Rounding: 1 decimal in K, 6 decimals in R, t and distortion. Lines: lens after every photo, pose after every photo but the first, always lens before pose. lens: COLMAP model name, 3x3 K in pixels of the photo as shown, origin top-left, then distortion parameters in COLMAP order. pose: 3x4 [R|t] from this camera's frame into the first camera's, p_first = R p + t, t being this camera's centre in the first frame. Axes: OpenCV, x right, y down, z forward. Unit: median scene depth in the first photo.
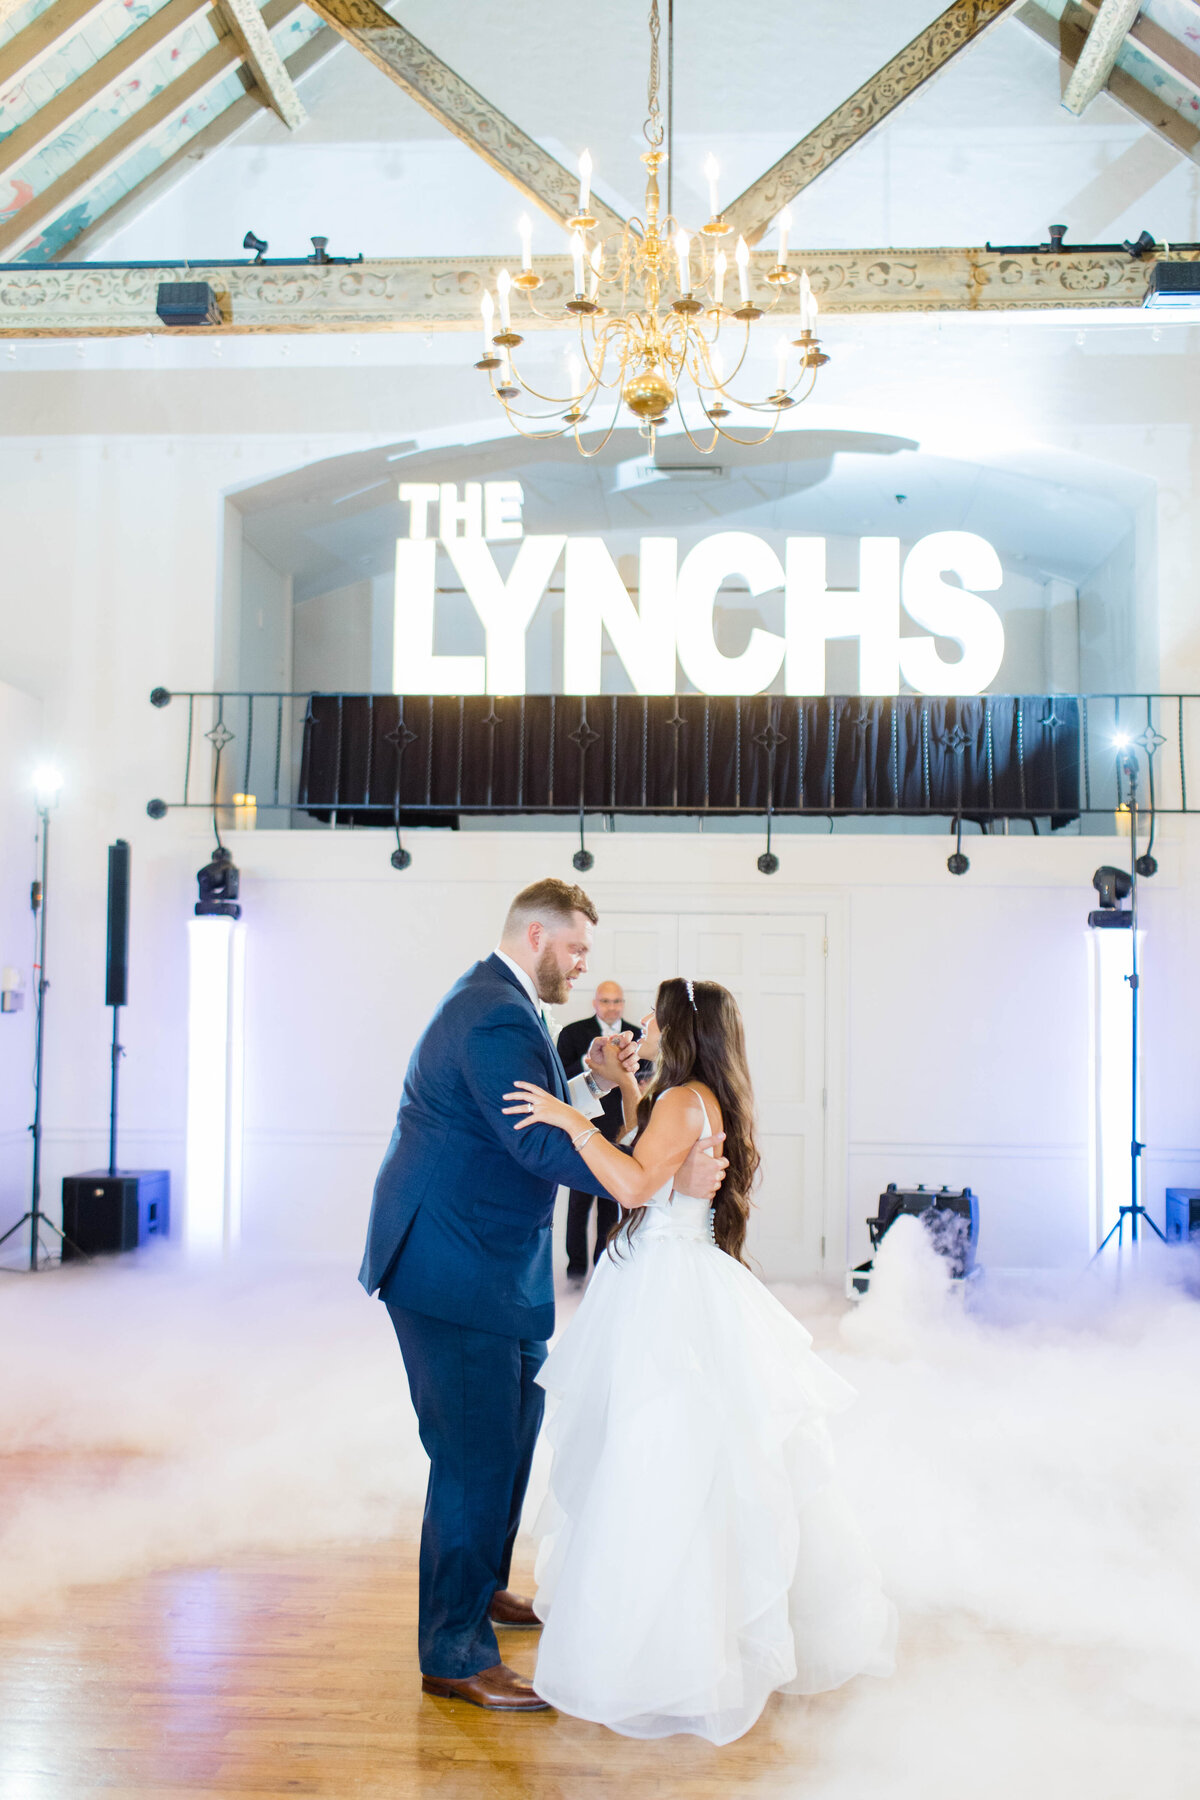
lens RADIAL K [[1765.0, 0, 594.4], [0, 1765.0, 895.5], [0, 0, 1]] dist [-0.000948, 0.000000]
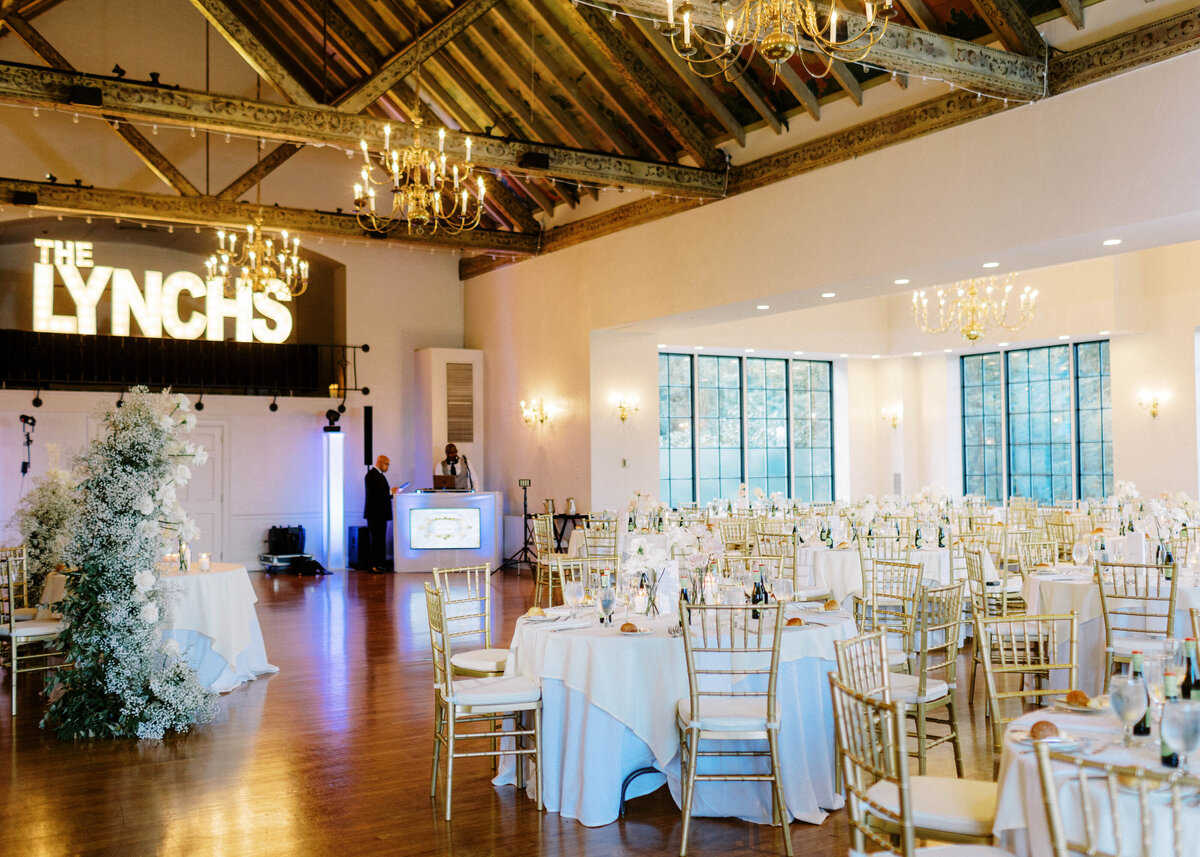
lens RADIAL K [[1249.3, 0, 601.2], [0, 1249.3, 425.3], [0, 0, 1]] dist [0.026306, 0.000000]
pose [[0.819689, 0.002591, 0.572803, -0.453382], [-0.018580, 0.999584, 0.022068, -0.041002], [-0.572507, -0.028732, 0.819396, -0.786903]]
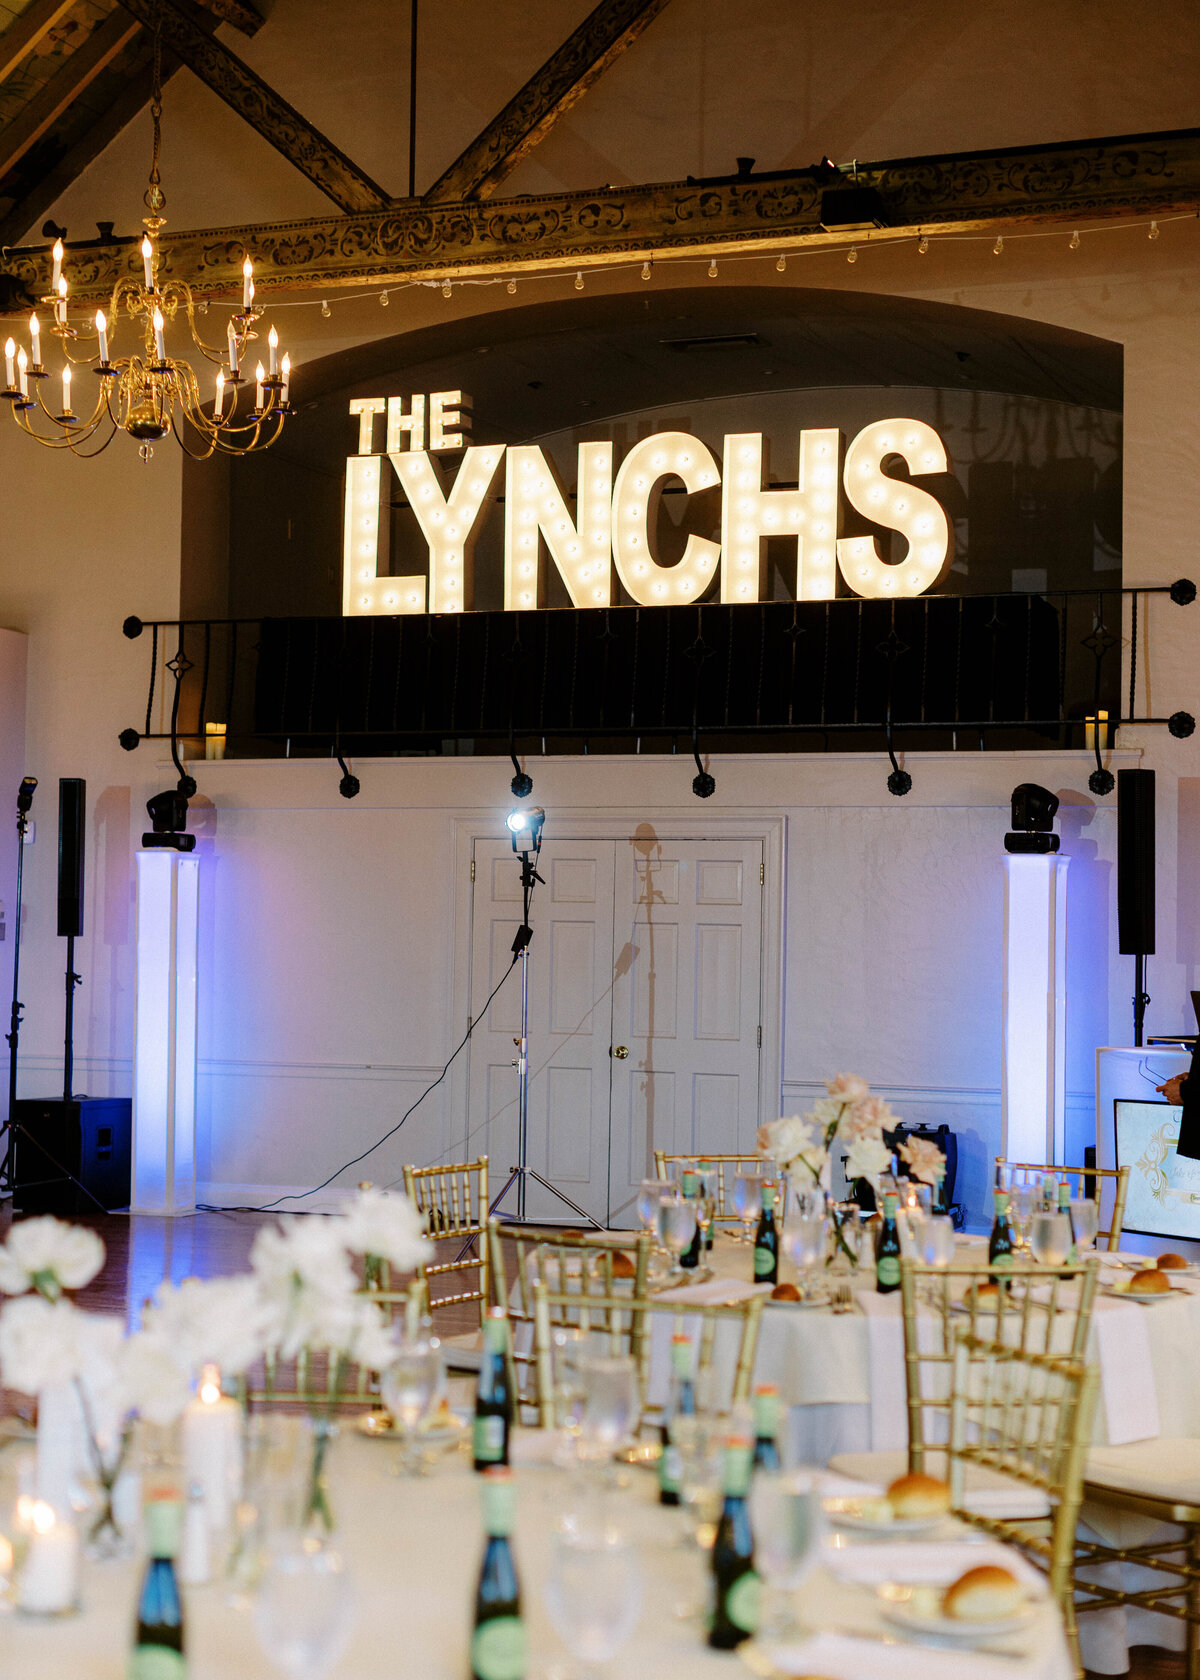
lens RADIAL K [[2598.5, 0, 601.5], [0, 2598.5, 846.9], [0, 0, 1]] dist [0.016170, 0.000000]
pose [[0.952263, -0.009208, -0.305139, 0.465590], [0.015055, 0.999745, 0.016815, -0.009546], [0.304906, -0.020606, 0.952160, -0.326735]]
